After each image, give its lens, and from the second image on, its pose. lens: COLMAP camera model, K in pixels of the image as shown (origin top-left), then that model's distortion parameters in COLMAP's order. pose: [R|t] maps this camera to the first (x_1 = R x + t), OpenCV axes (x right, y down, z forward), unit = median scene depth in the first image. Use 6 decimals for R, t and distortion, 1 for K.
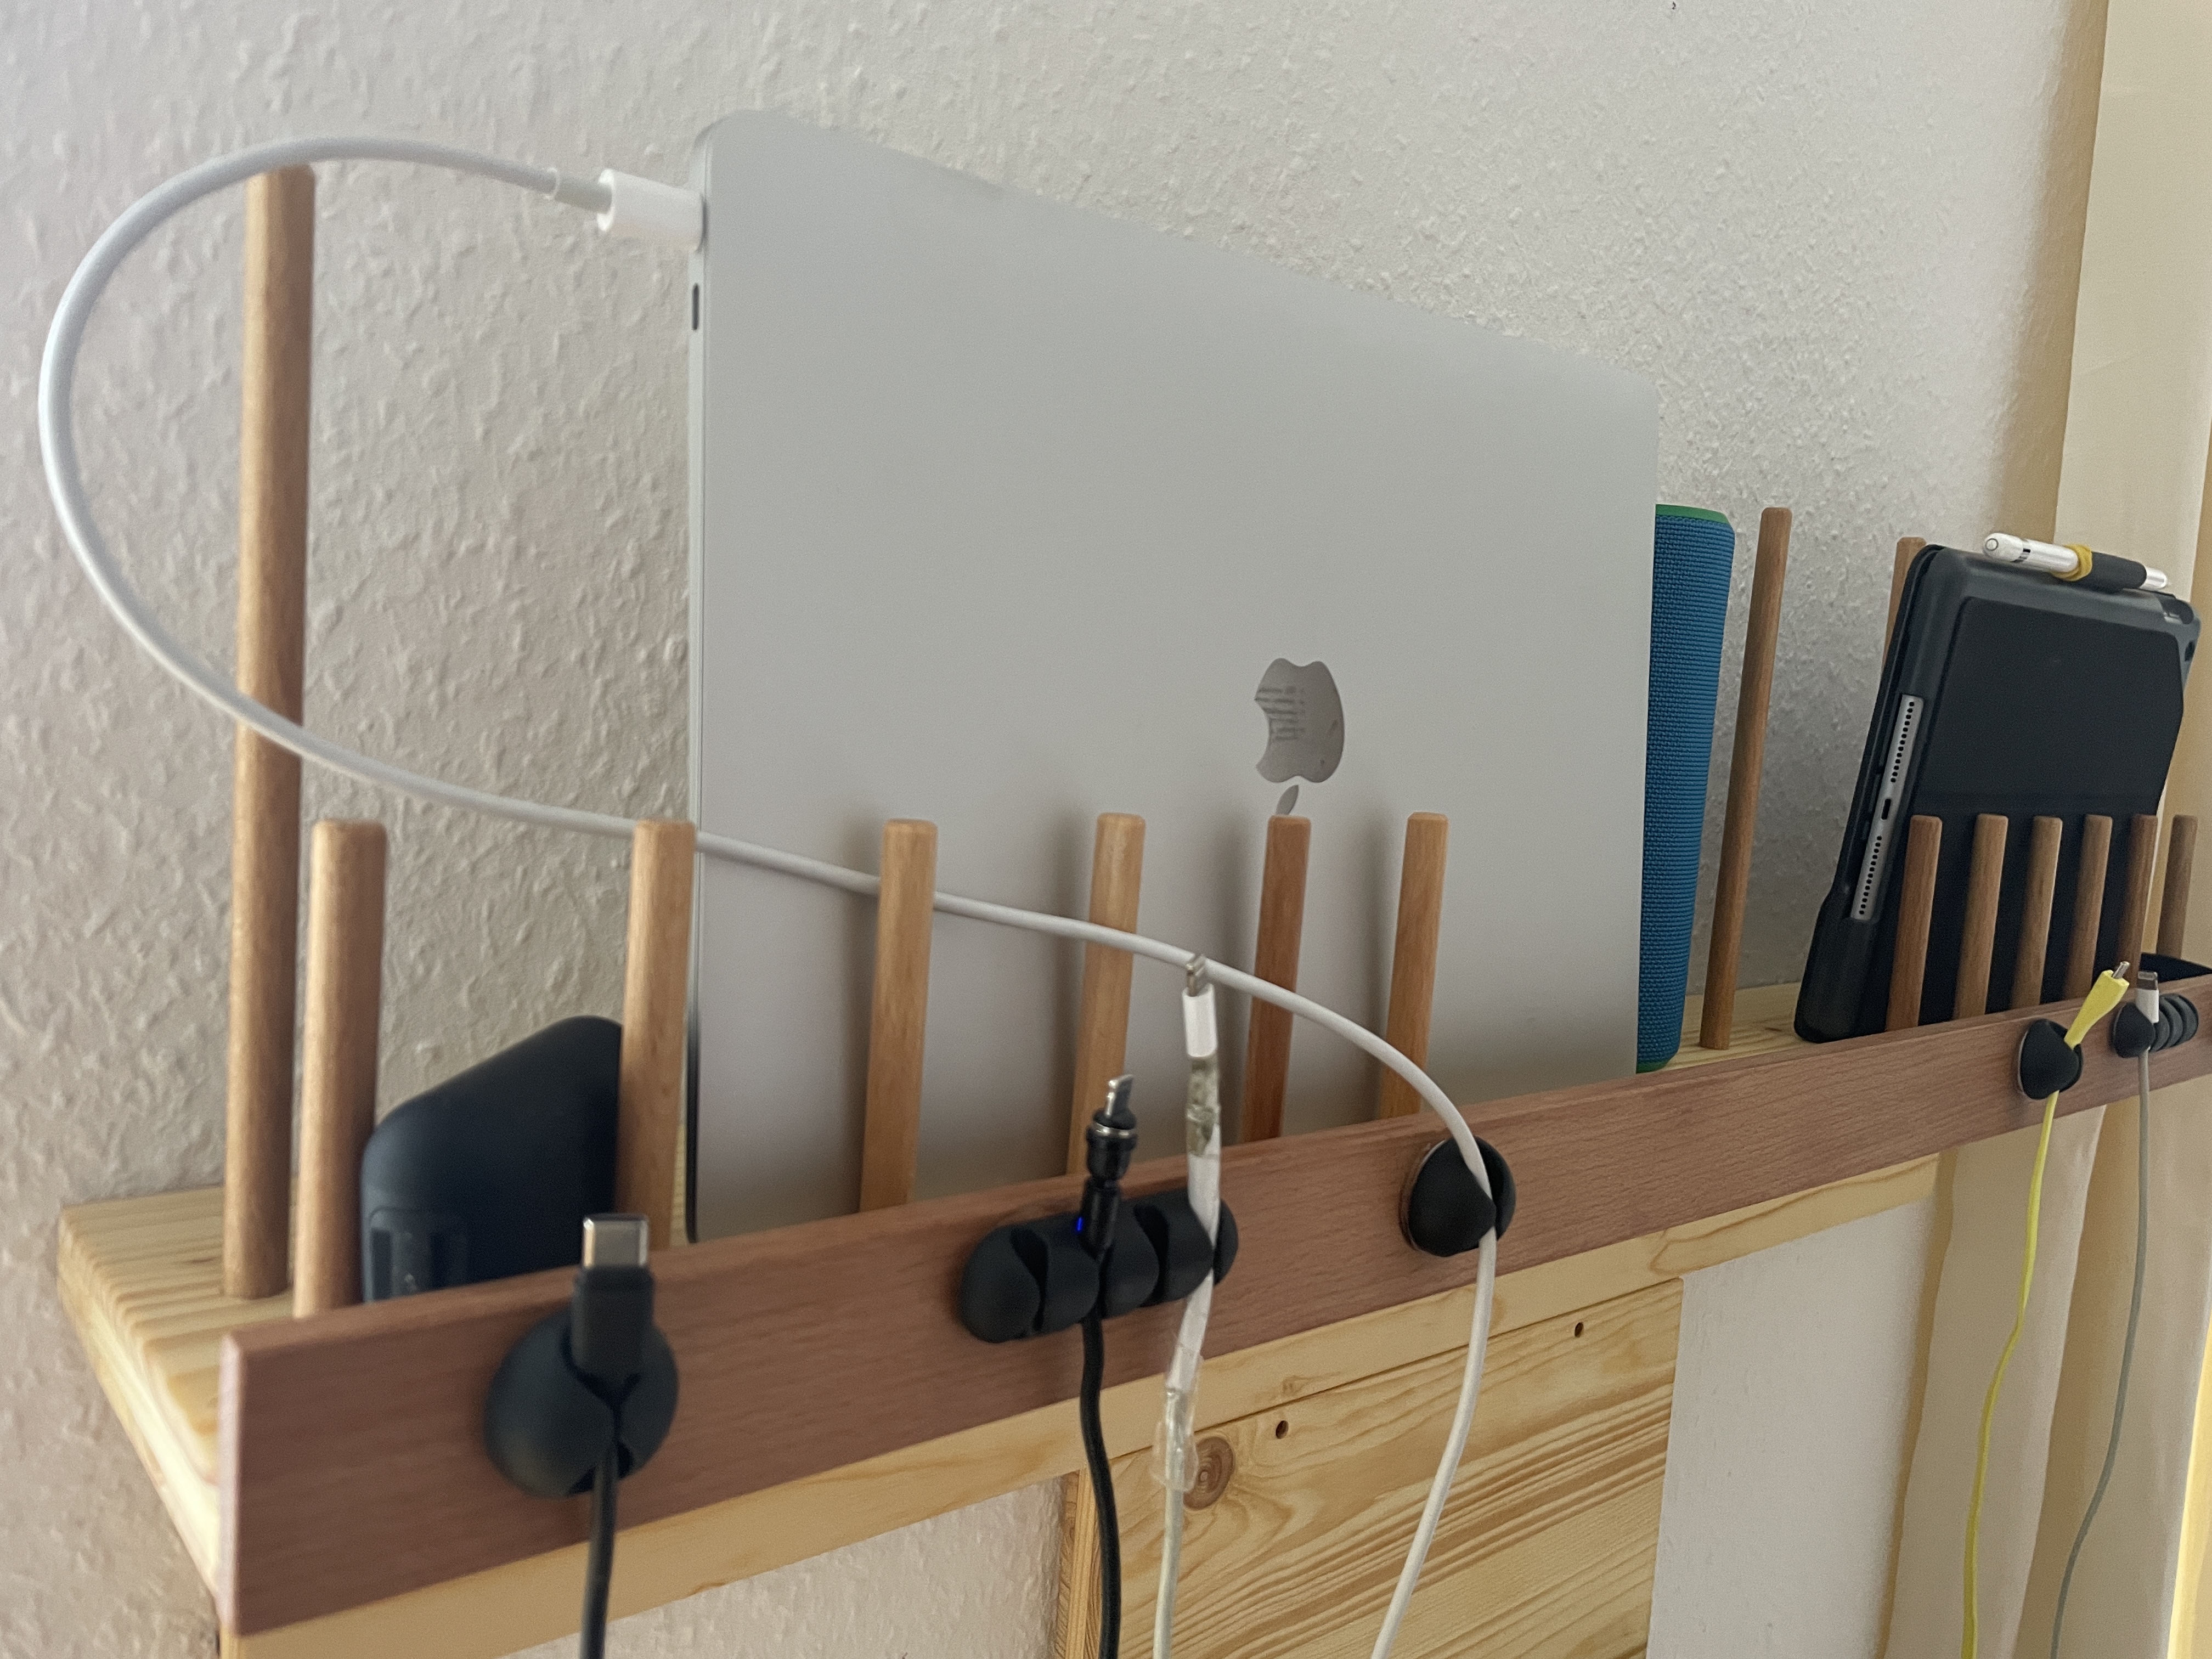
lens RADIAL K [[1682.7, 0, 1106.0], [0, 1682.7, 829.5], [0, 0, 1]] dist [0.052611, -0.082217]
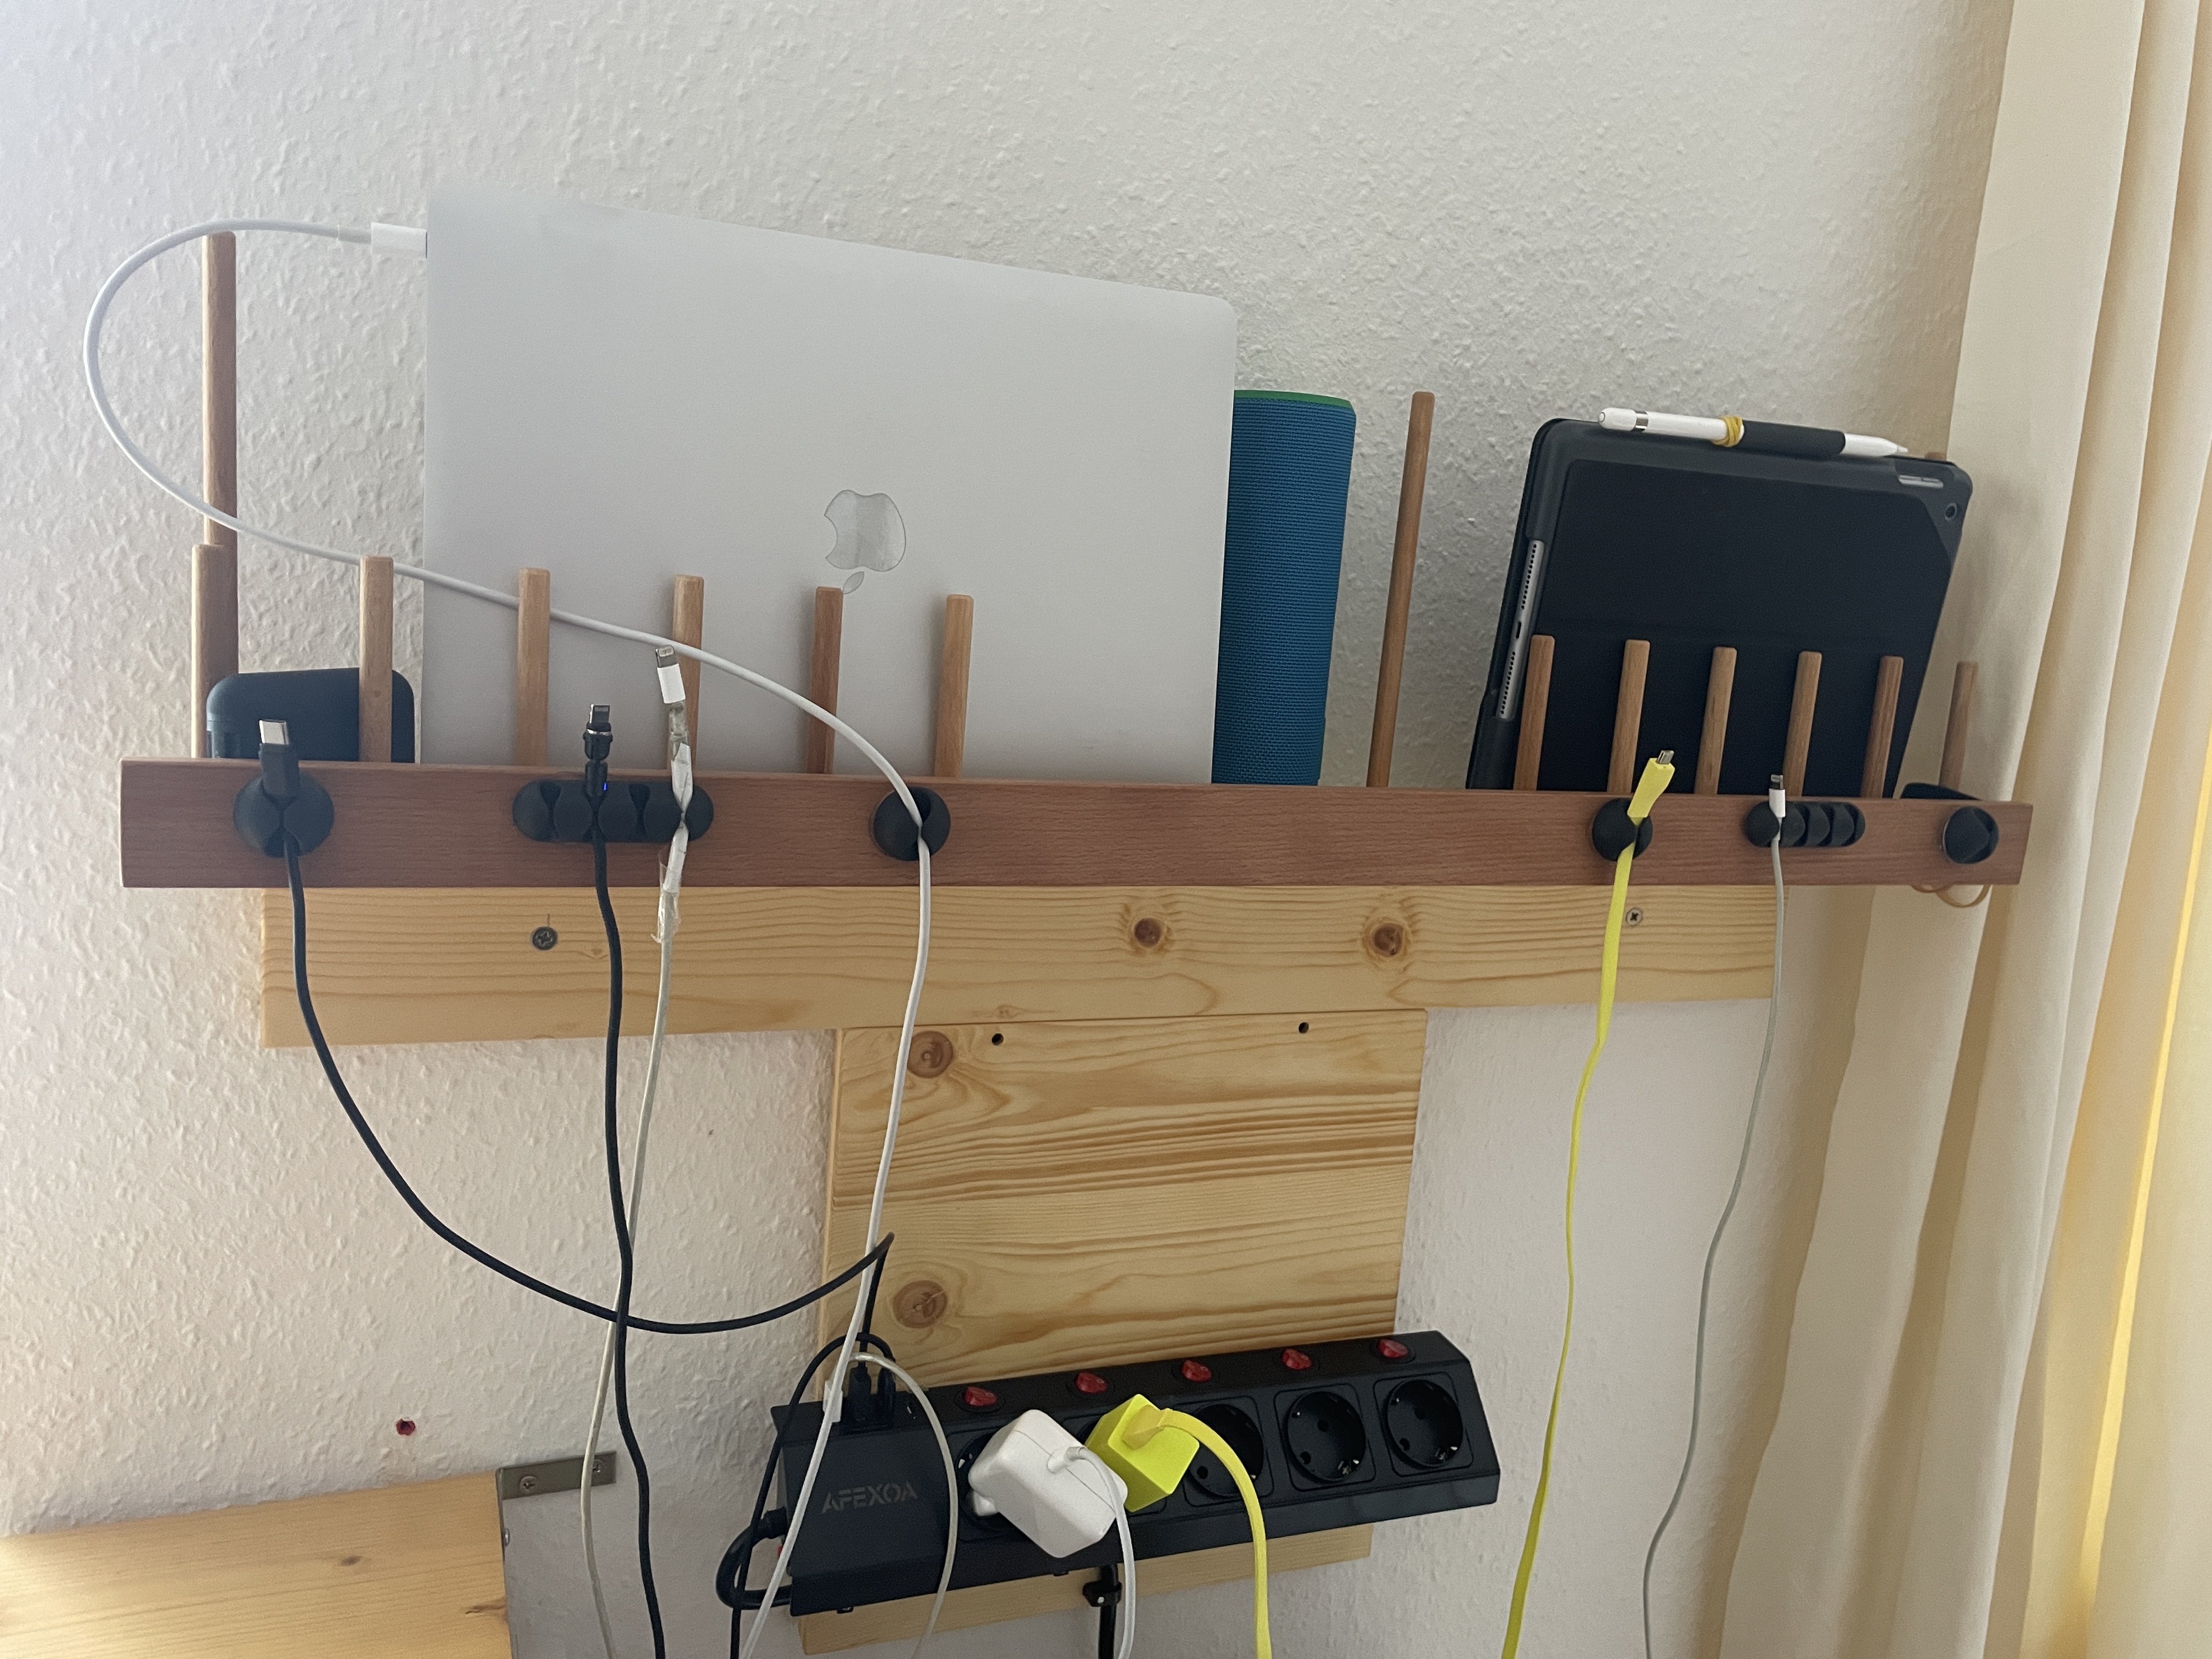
lens RADIAL K [[1664.6, 0, 1109.3], [0, 1664.6, 820.4], [0, 0, 1]] dist [0.058659, -0.088947]
pose [[0.948817, 0.056513, -0.310730, 0.695148], [-0.042511, 0.997760, 0.051658, 0.097089], [0.312953, -0.035804, 0.949094, -0.358183]]
